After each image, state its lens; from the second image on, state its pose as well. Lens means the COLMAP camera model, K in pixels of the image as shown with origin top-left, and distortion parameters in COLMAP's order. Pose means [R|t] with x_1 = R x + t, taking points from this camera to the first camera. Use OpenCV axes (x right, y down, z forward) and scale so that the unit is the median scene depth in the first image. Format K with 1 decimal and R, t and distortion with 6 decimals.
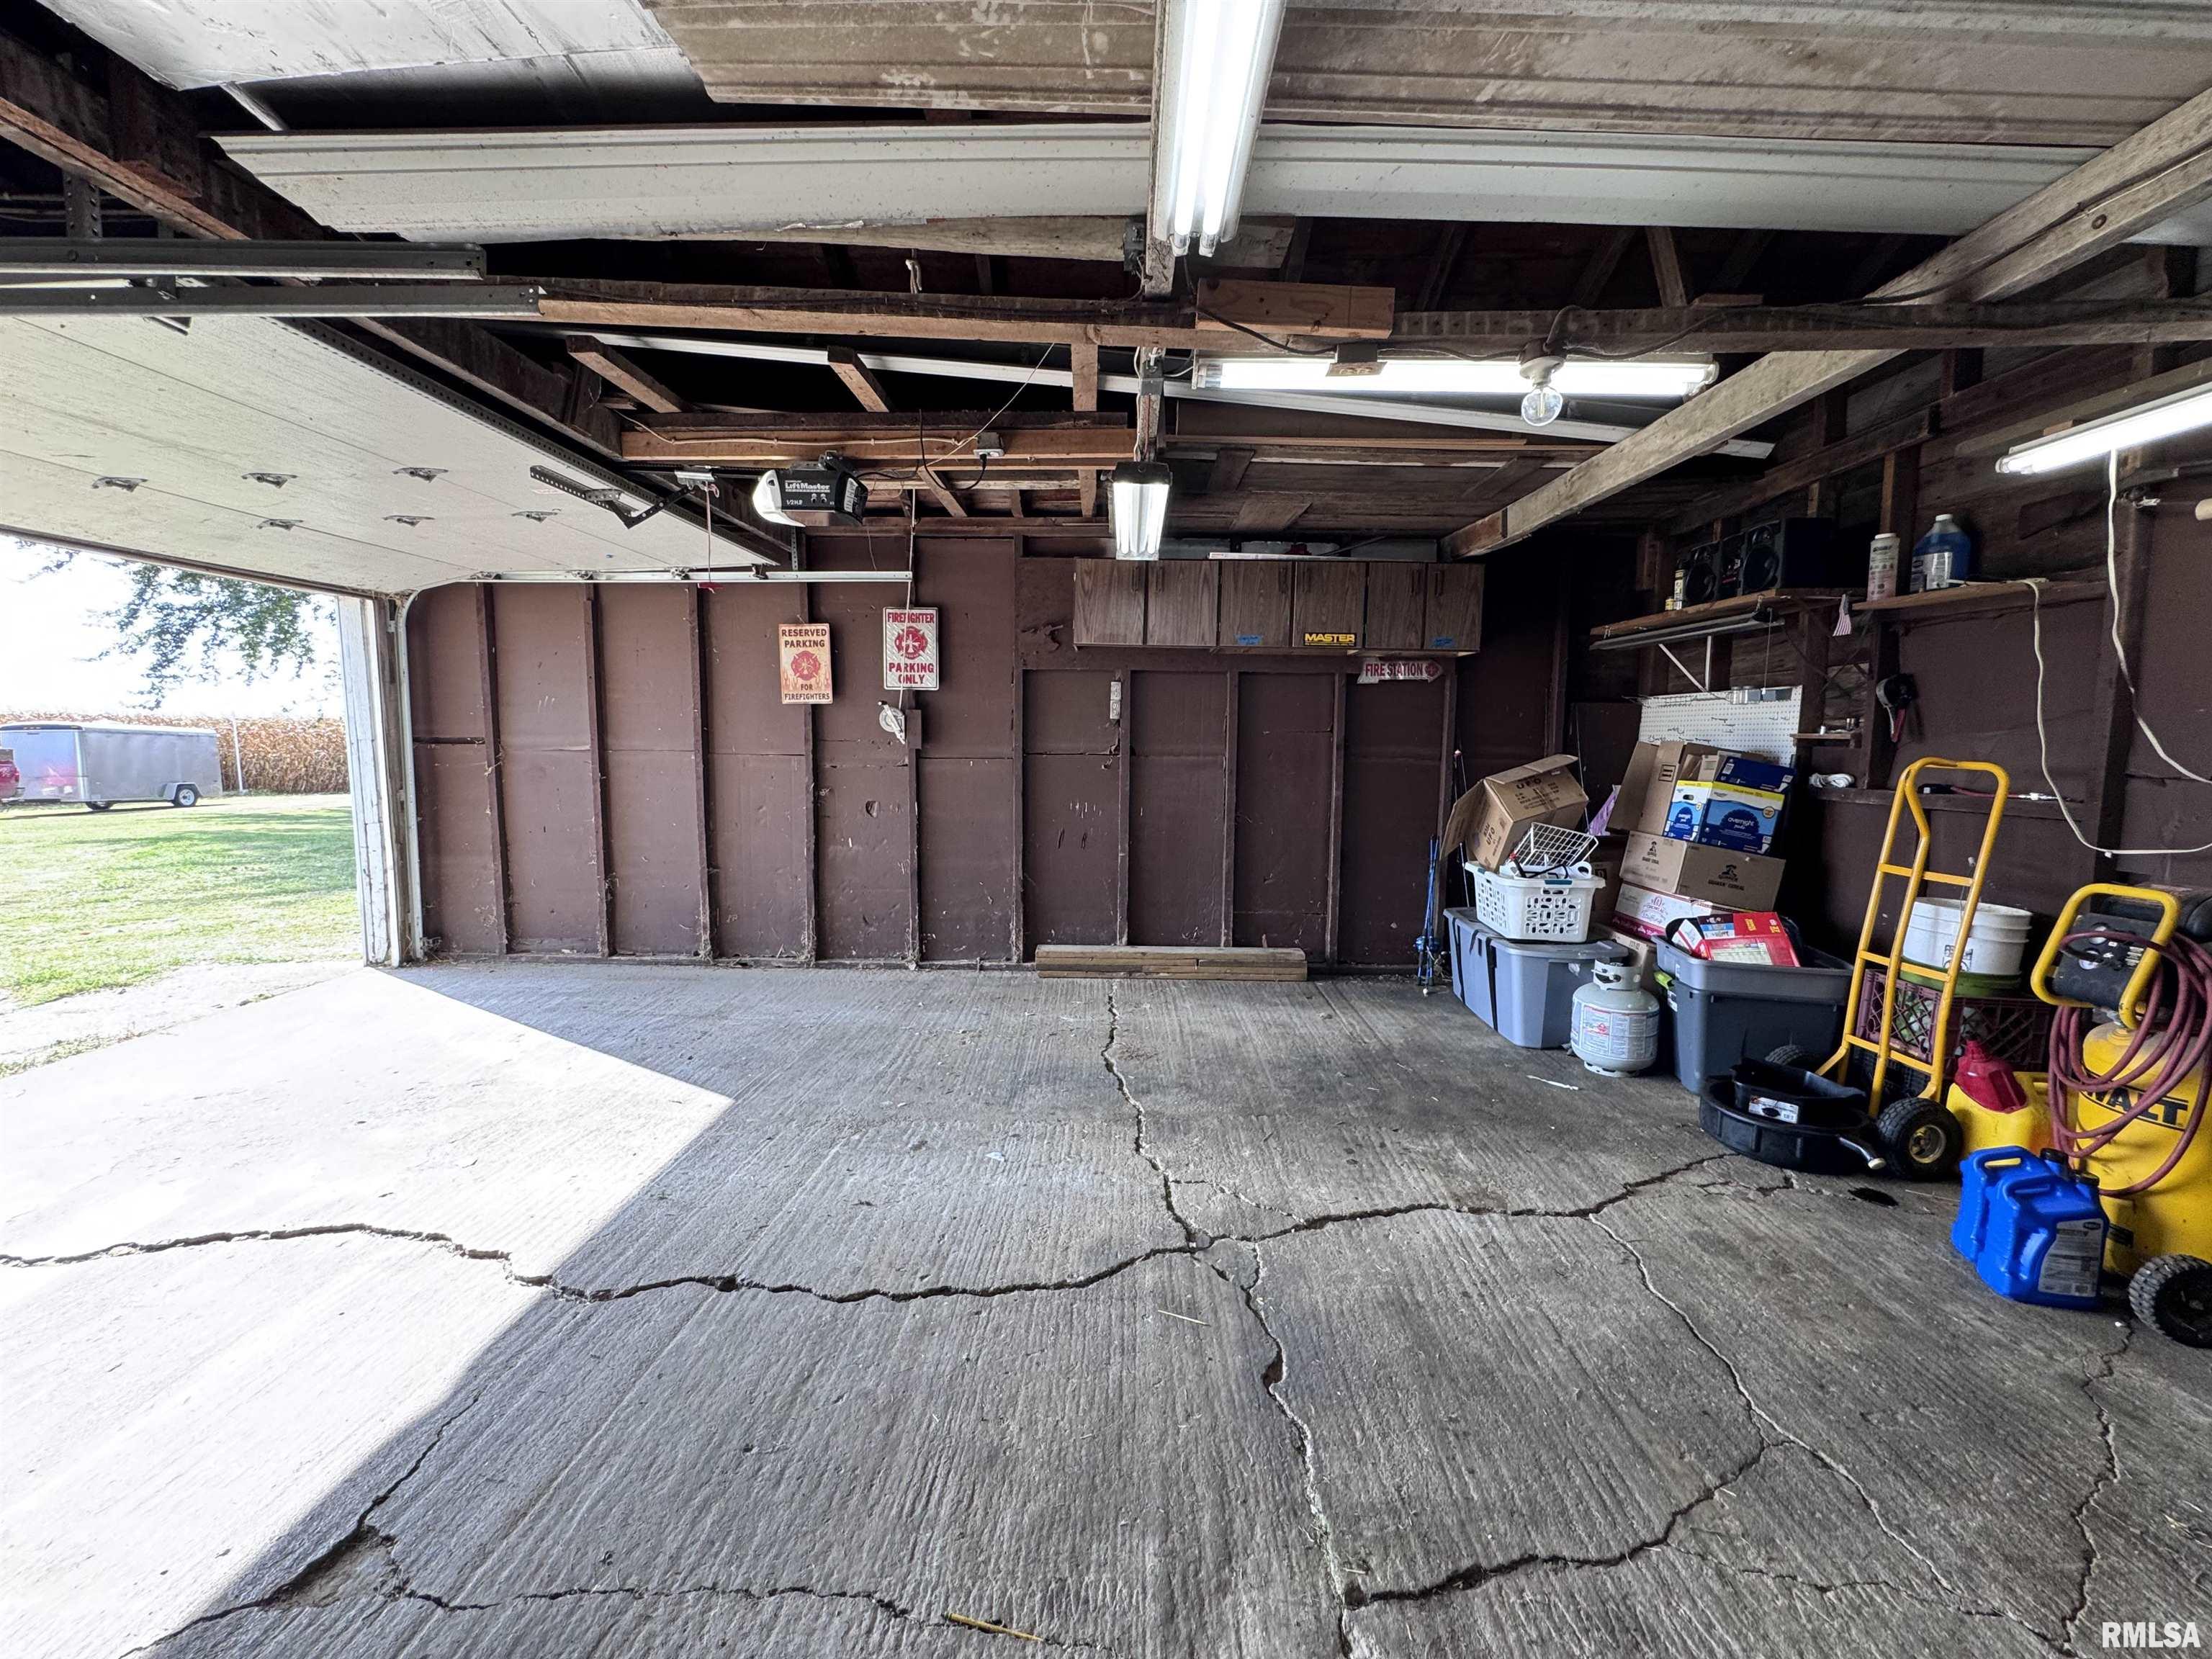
lens RADIAL K [[884.0, 0, 1125.3], [0, 884.0, 823.3], [0, 0, 1]] dist [-0.002929, 0.000043]
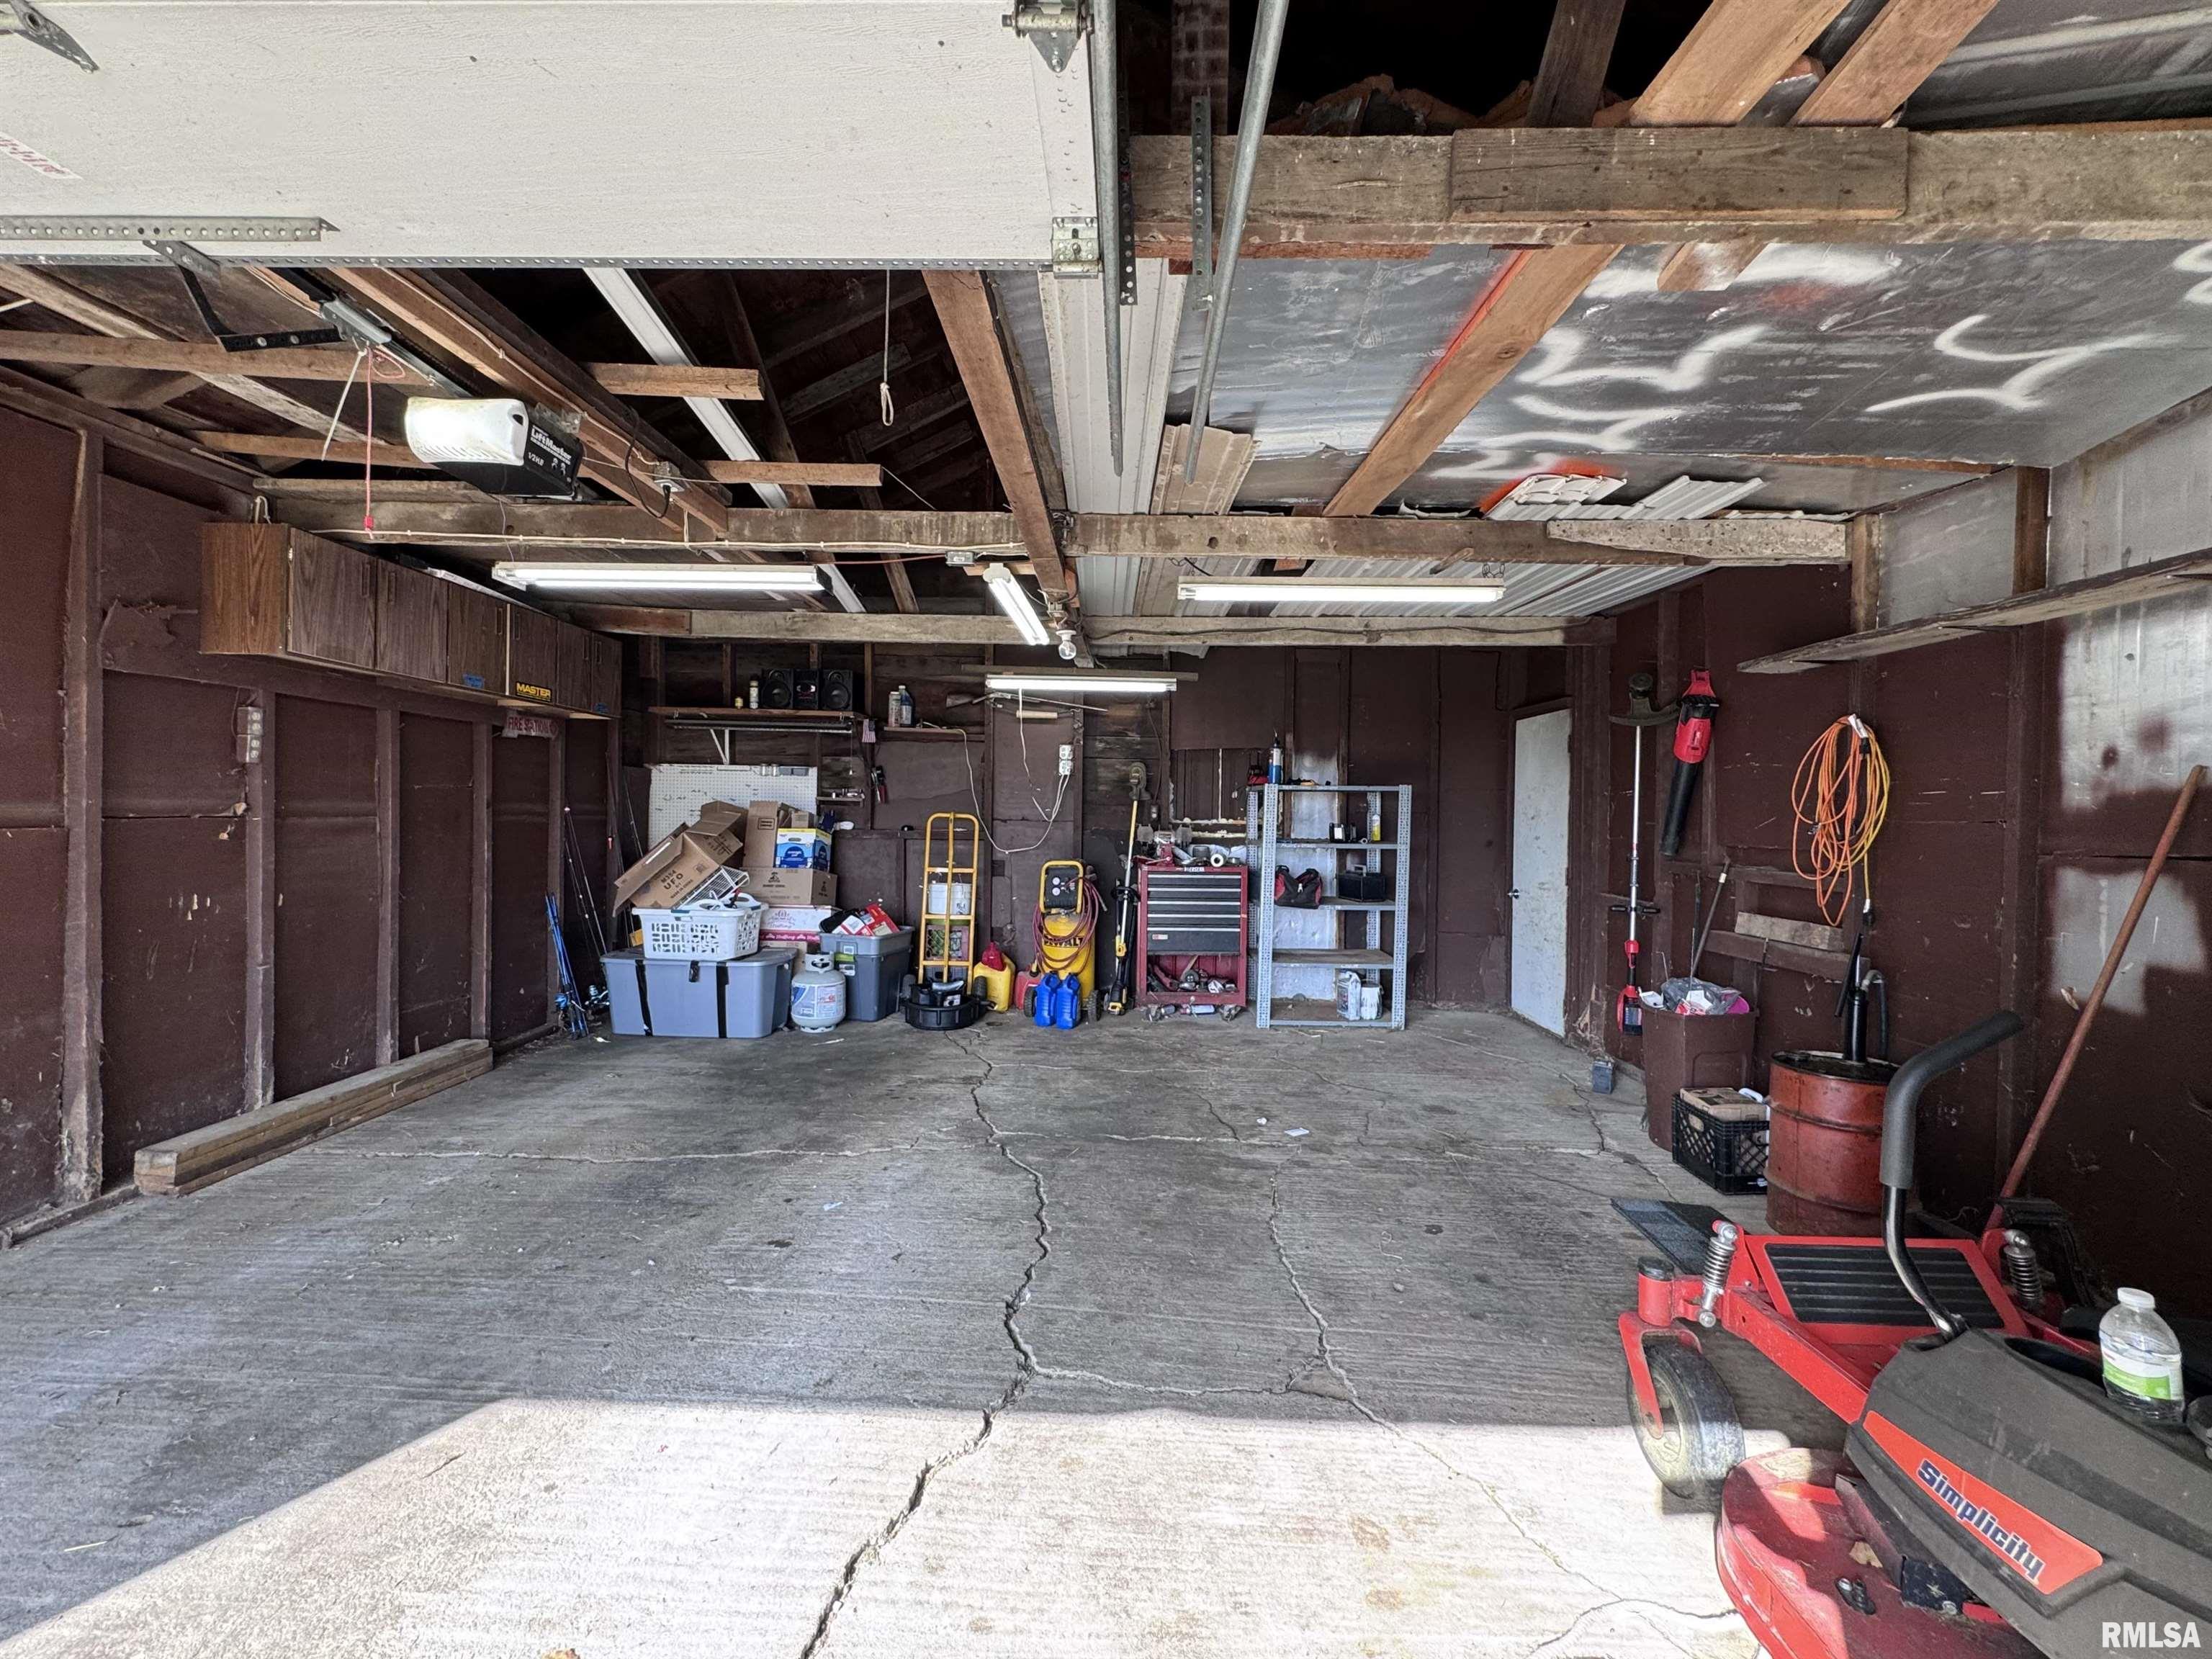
lens RADIAL K [[884.0, 0, 1108.7], [0, 884.0, 827.0], [0, 0, 1]] dist [-0.002929, 0.000043]
pose [[0.027849, -0.027578, 0.999232, -0.889154], [0.079086, 0.996547, 0.025300, -0.049879], [-0.996479, 0.078321, 0.029934, 0.470100]]
